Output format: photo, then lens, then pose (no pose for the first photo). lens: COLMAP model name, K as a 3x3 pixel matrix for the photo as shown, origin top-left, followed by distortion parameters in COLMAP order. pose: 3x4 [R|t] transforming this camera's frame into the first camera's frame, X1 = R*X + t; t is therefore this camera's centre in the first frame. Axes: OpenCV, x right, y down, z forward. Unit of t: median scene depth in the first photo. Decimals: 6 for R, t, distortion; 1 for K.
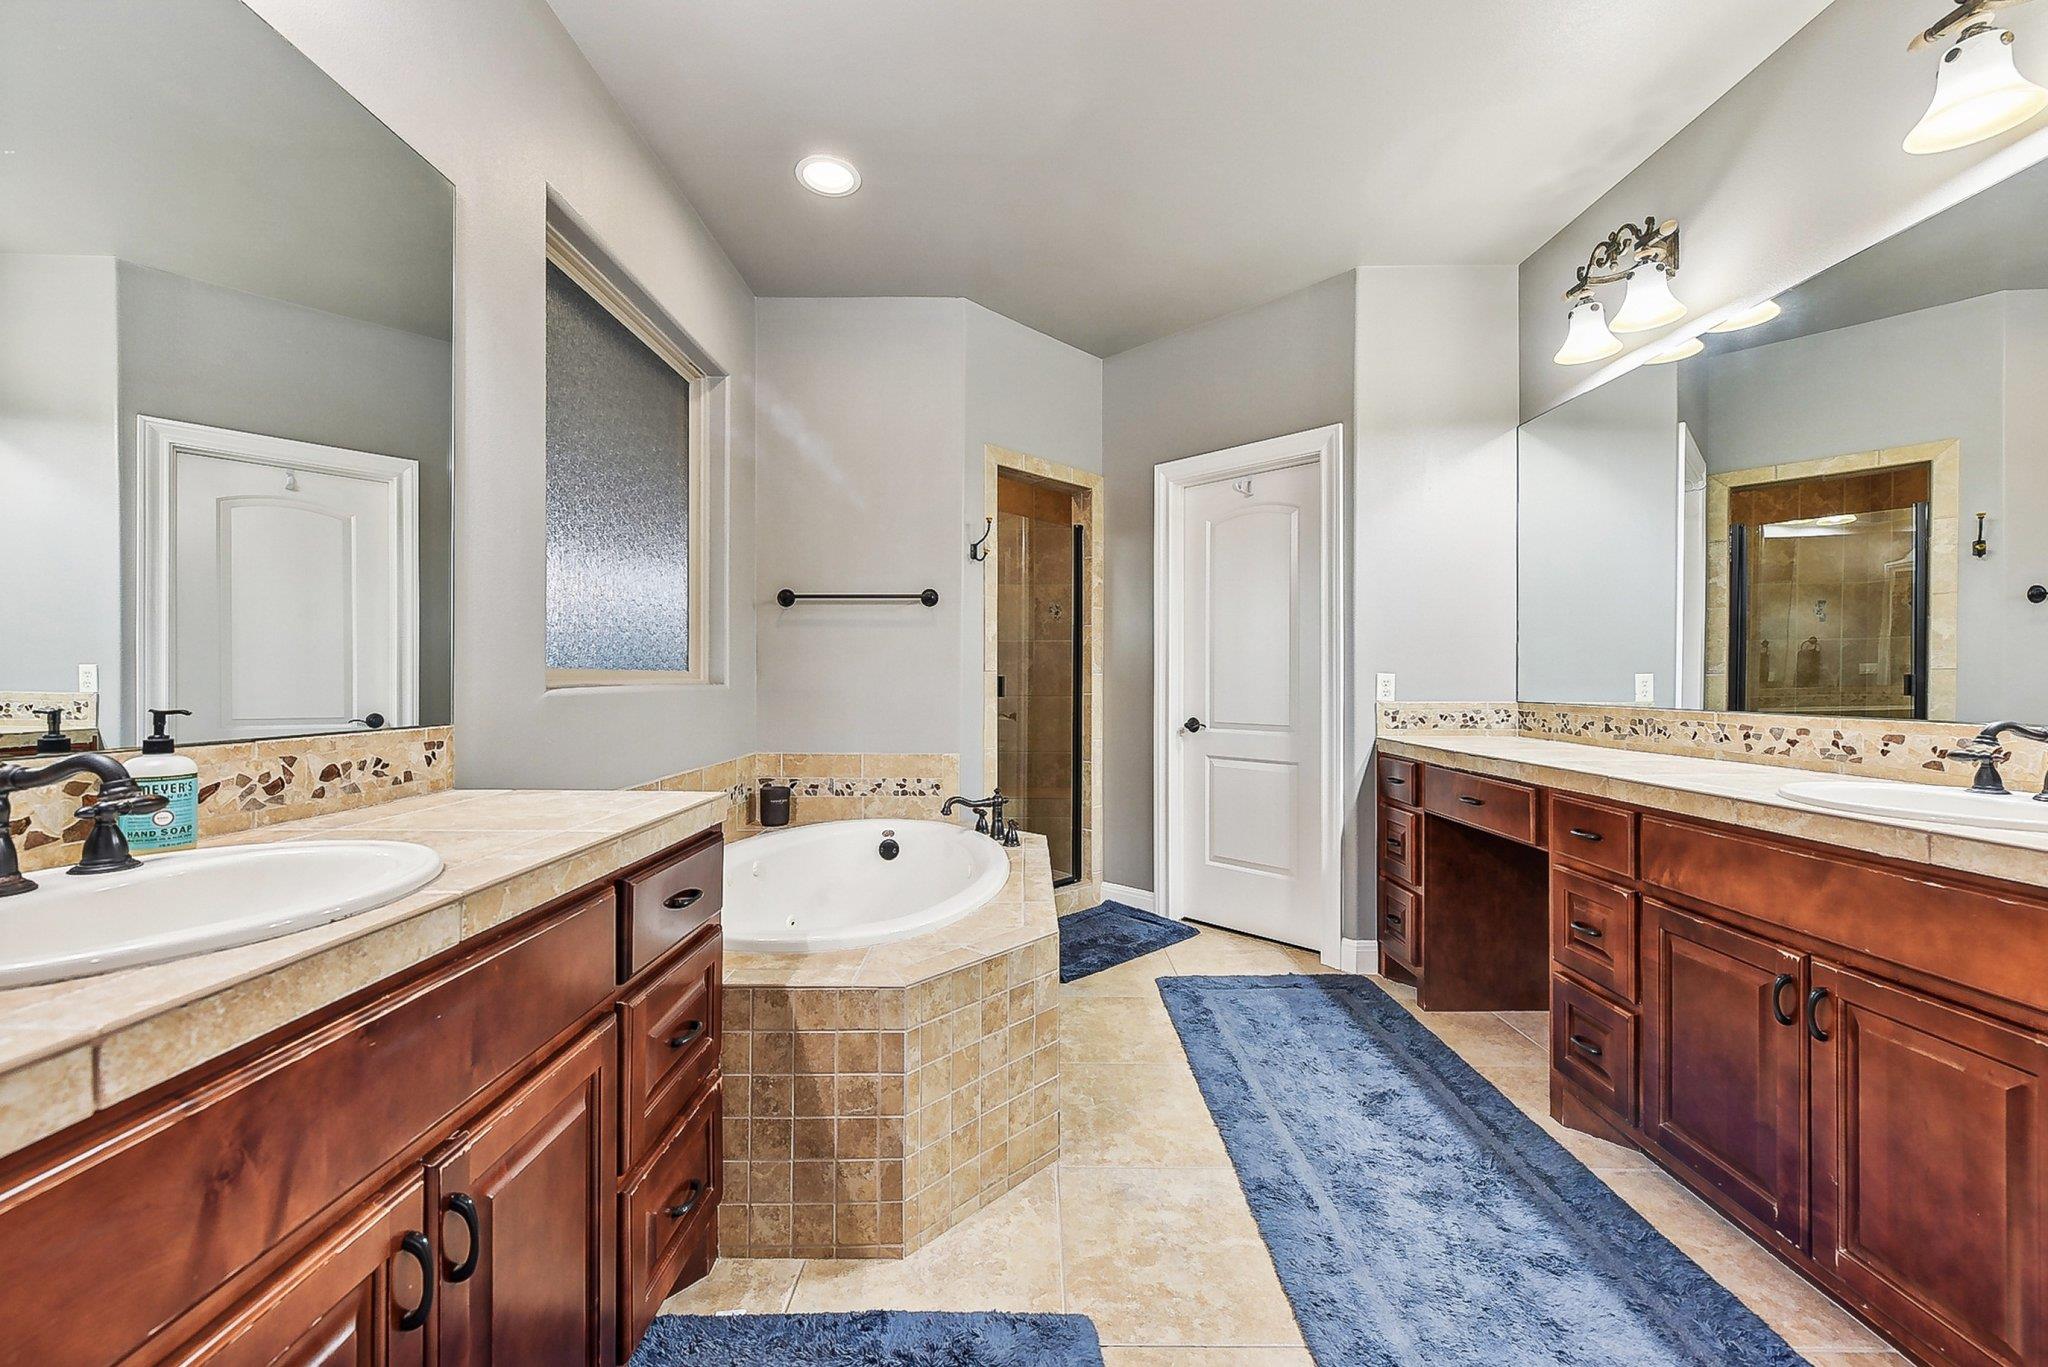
lens RADIAL K [[813.2, 0, 1024.0], [0, 813.2, 683.5], [0, 0, 1]] dist [0.012593, -0.008267]
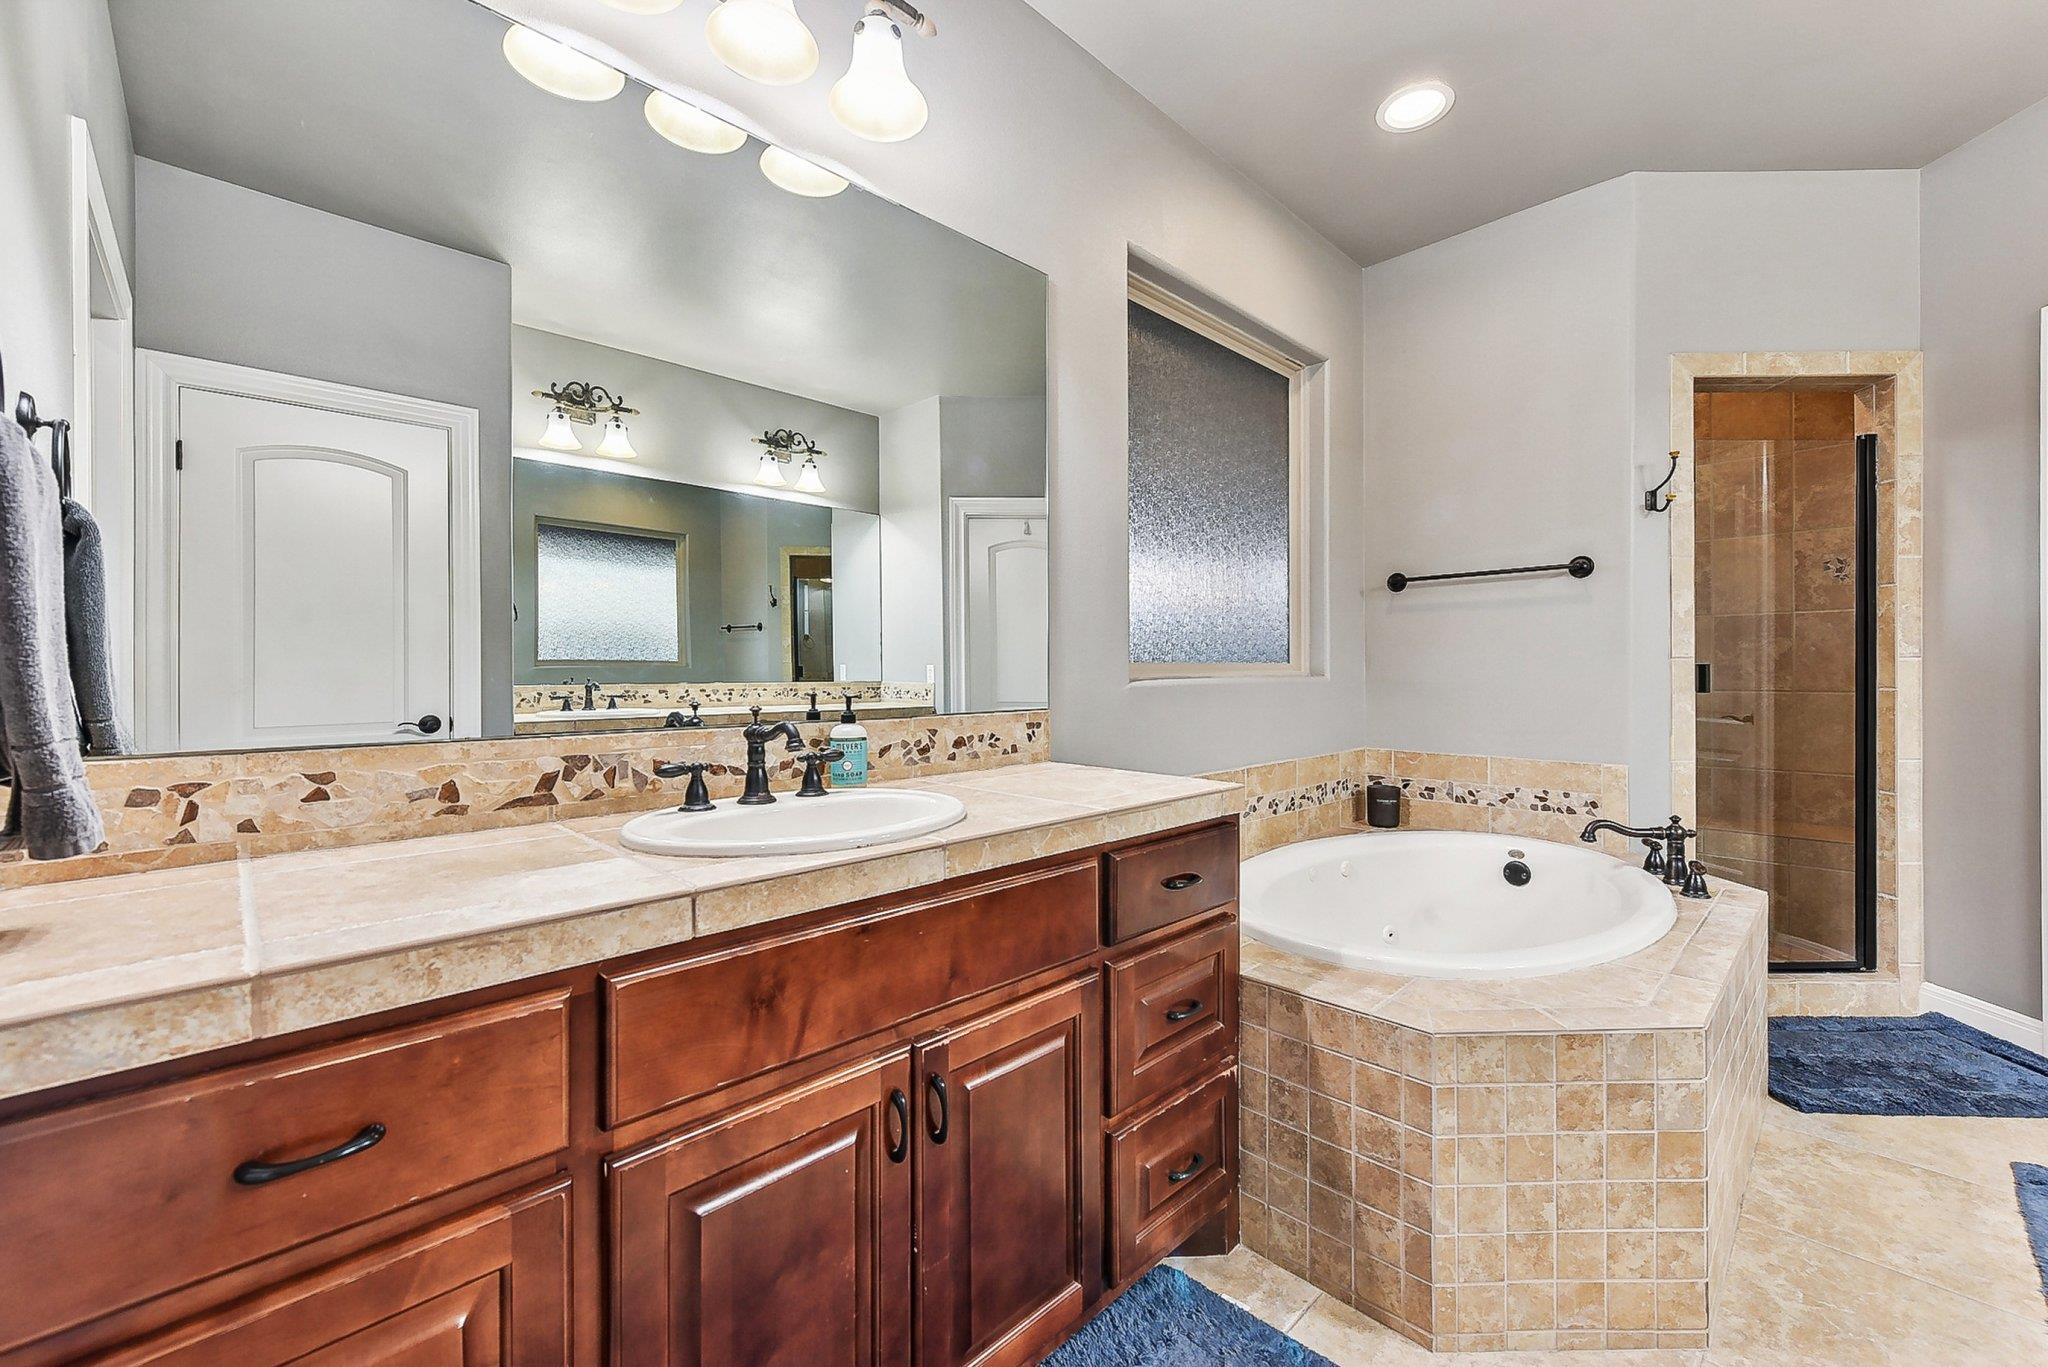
lens RADIAL K [[818.8, 0, 1025.6], [0, 818.8, 677.2], [0, 0, 1]] dist [0.002022, -0.000132]
pose [[0.699507, -0.001551, -0.714624, 0.163188], [0.003649, 0.999992, 0.001402, -0.000732], [0.714617, -0.003589, 0.699507, 0.100698]]
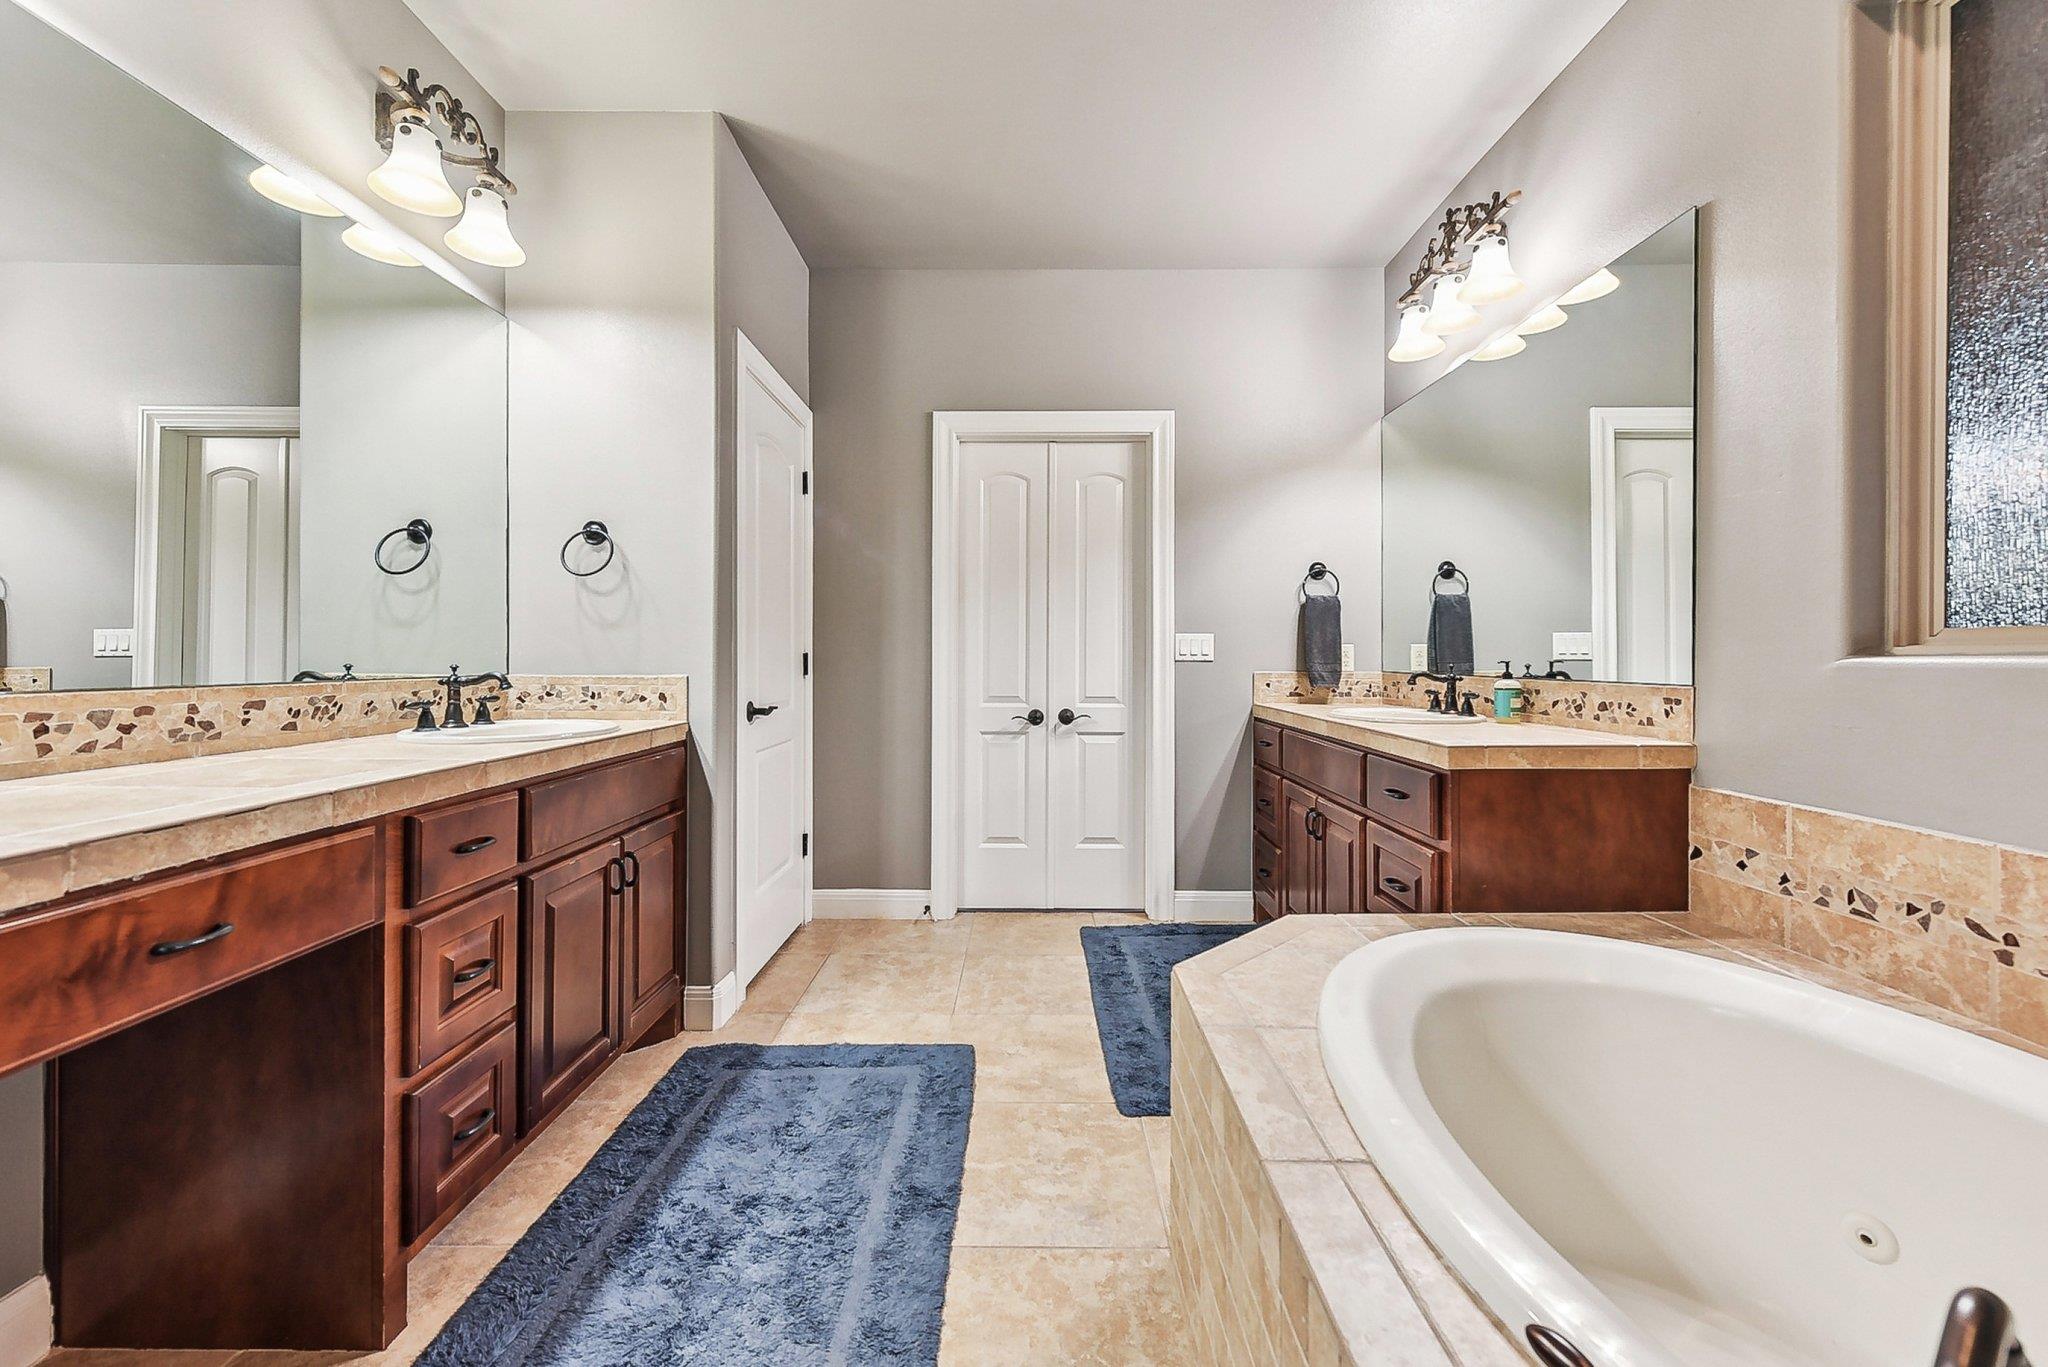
lens RADIAL K [[818.8, 0, 1025.6], [0, 818.8, 677.2], [0, 0, 1]] dist [0.002022, -0.000132]
pose [[-0.999970, -0.003624, 0.006830, 0.210597], [-0.003402, 0.999476, 0.032177, 0.004175], [-0.006943, 0.032153, -0.999459, 2.091660]]
